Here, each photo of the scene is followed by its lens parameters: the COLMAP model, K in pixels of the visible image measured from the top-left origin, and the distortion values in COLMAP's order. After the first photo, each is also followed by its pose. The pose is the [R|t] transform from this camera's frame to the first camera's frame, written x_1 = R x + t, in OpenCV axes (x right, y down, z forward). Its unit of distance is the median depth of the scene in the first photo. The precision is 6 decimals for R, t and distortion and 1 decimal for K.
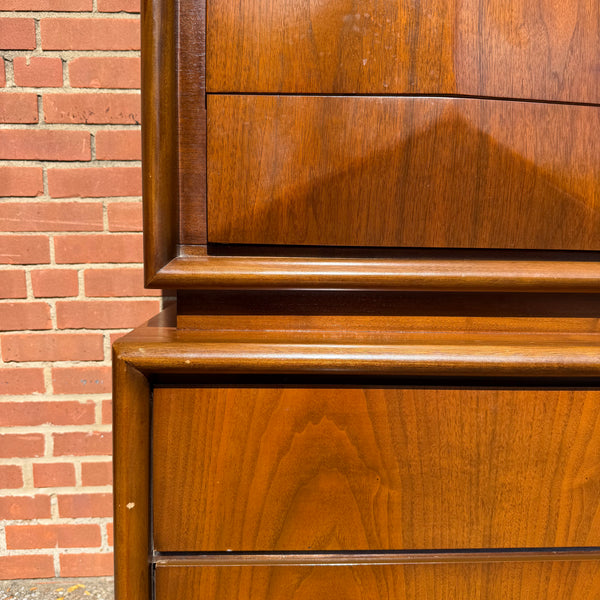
lens RADIAL K [[584.9, 0, 298.0], [0, 584.9, 299.4], [0, 0, 1]] dist [0.007250, -0.058302]
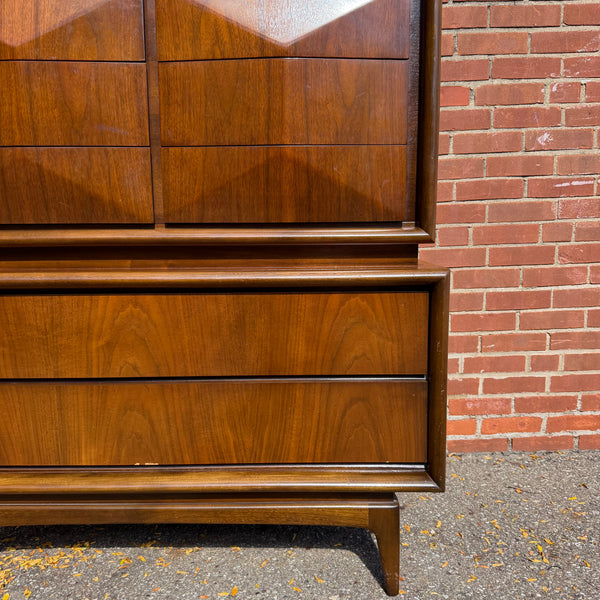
lens RADIAL K [[567.5, 0, 300.0], [0, 567.5, 300.0], [0, 0, 1]] dist [0.085613, -0.171012]
pose [[0.998325, -0.021031, -0.053894, 0.858833], [0.023260, 0.998886, 0.041062, 0.073159], [0.052970, -0.042247, 0.997702, -0.592705]]
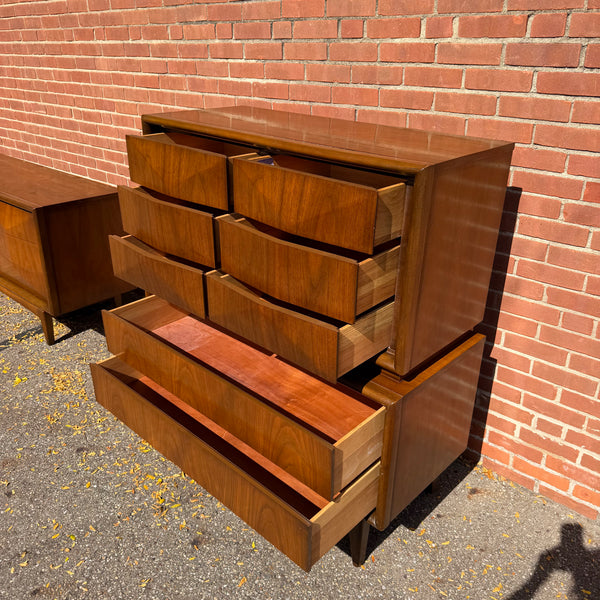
lens RADIAL K [[576.1, 0, 299.6], [0, 576.1, 303.2], [0, 0, 1]] dist [-0.002240, 0.000968]
pose [[0.697617, 0.301847, -0.649784, 1.954148], [-0.076546, 0.933132, 0.351291, -0.795298], [0.712370, -0.195329, 0.674074, -0.619314]]
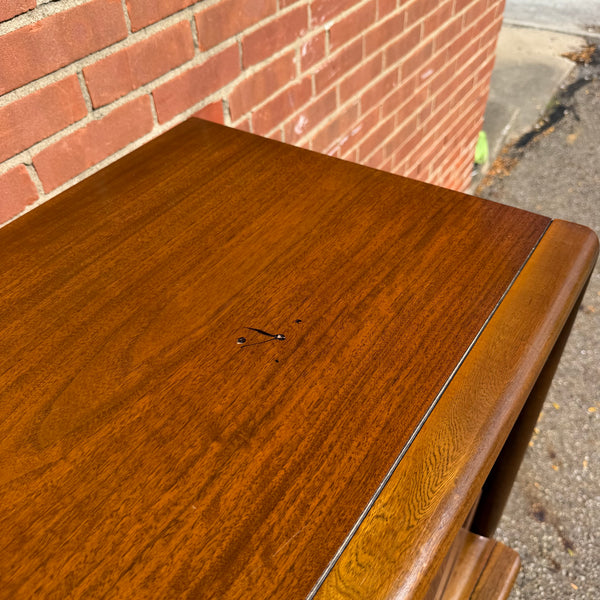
lens RADIAL K [[584.9, 0, 298.0], [0, 584.9, 299.4], [0, 0, 1]] dist [0.007250, -0.058302]
pose [[0.620111, -0.569768, 0.539283, 0.588806], [0.145500, 0.759013, 0.634610, -0.982898], [-0.770903, -0.315063, 0.553574, 0.560762]]
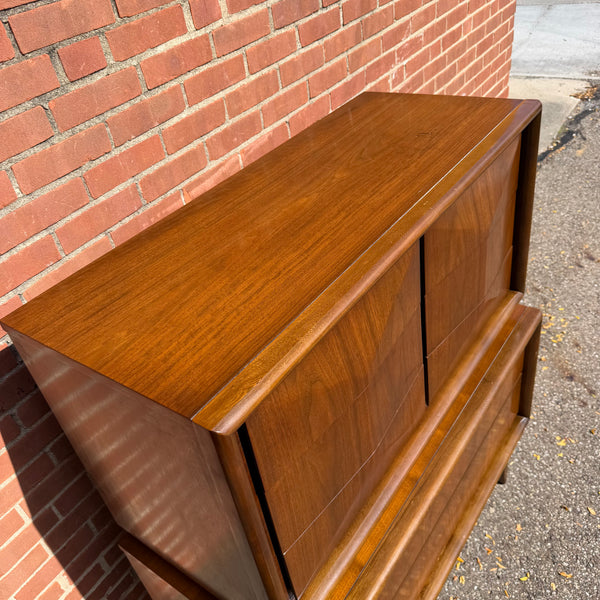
lens RADIAL K [[568.7, 0, 300.0], [0, 568.7, 300.0], [0, 0, 1]] dist [0.090679, -0.175458]
pose [[0.624697, -0.541664, 0.562453, -0.419500], [0.234644, 0.817217, 0.526402, -1.143454], [-0.744779, -0.196866, 0.637611, 0.073773]]
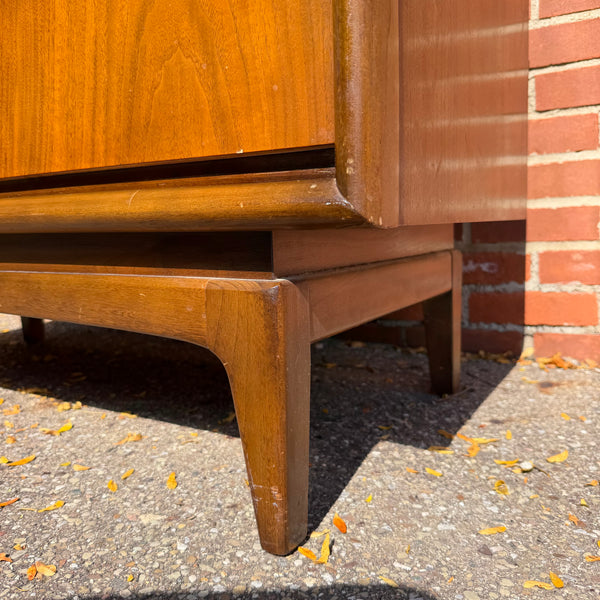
lens RADIAL K [[584.9, 0, 298.0], [0, 584.9, 299.4], [0, 0, 1]] dist [0.007250, -0.058302]
pose [[0.834364, 0.030407, -0.550374, 1.290725], [-0.010725, 0.999184, 0.038944, 0.617814], [0.551109, -0.026591, 0.834010, 0.377869]]
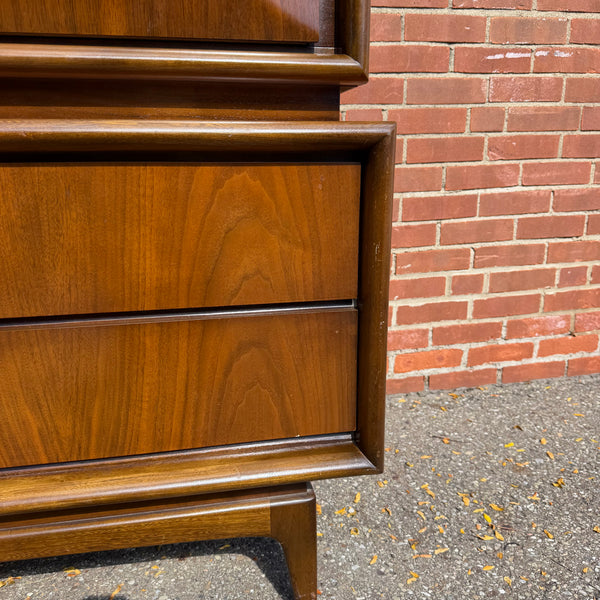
lens RADIAL K [[568.7, 0, 300.0], [0, 568.7, 300.0], [0, 0, 1]] dist [0.090679, -0.175458]
pose [[0.986812, -0.059766, 0.150430, 0.868459], [0.036761, 0.987803, 0.151306, 0.178492], [-0.157639, -0.143781, 0.976973, -0.070697]]
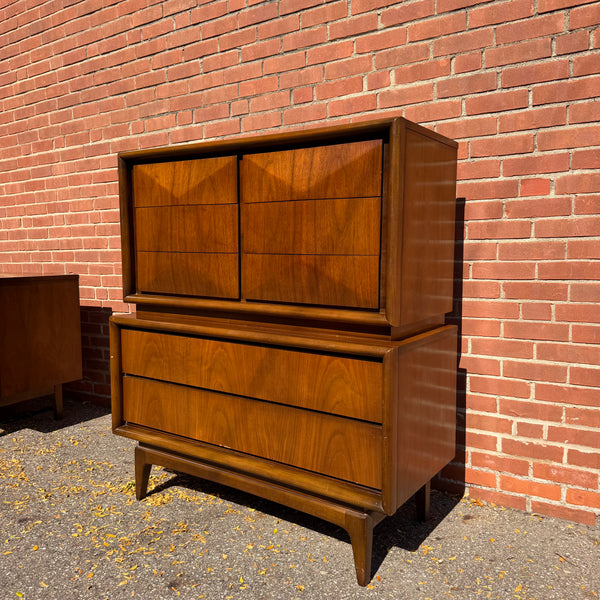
lens RADIAL K [[568.7, 0, 300.0], [0, 568.7, 300.0], [0, 0, 1]] dist [0.090679, -0.175458]
pose [[0.796983, 0.043578, -0.602428, 1.934790], [-0.045265, 0.998898, 0.012373, -0.090770], [0.602304, 0.017408, 0.798077, -0.857136]]
